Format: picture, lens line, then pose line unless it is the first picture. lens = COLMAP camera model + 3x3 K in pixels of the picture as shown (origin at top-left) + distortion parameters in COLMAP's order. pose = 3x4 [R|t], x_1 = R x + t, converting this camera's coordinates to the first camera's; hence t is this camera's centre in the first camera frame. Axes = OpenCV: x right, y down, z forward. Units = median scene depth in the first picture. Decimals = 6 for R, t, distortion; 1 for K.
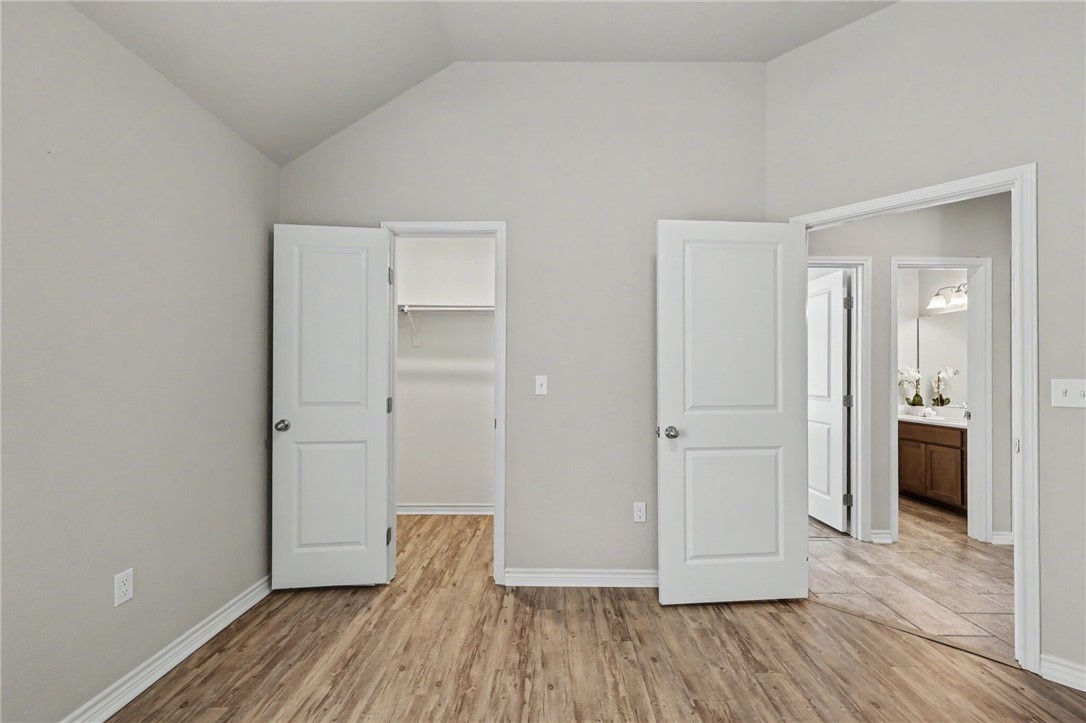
lens RADIAL K [[449.0, 0, 551.7], [0, 449.0, 371.0], [0, 0, 1]] dist [0.005792, -0.001747]
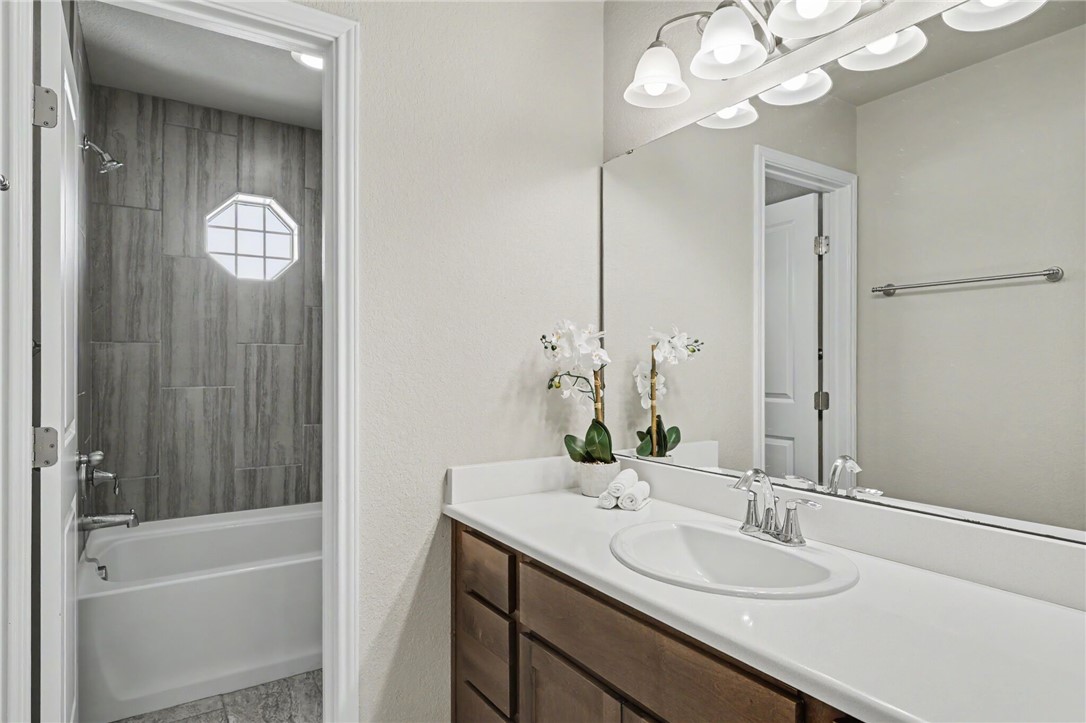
lens RADIAL K [[610.4, 0, 543.1], [0, 610.4, 359.6], [0, 0, 1]] dist [-0.001612, -0.000008]
pose [[0.839708, -0.000737, 0.543038, 0.579633], [-0.002024, 0.999988, 0.004487, 0.011499], [-0.543035, -0.004867, 0.839696, 0.703052]]
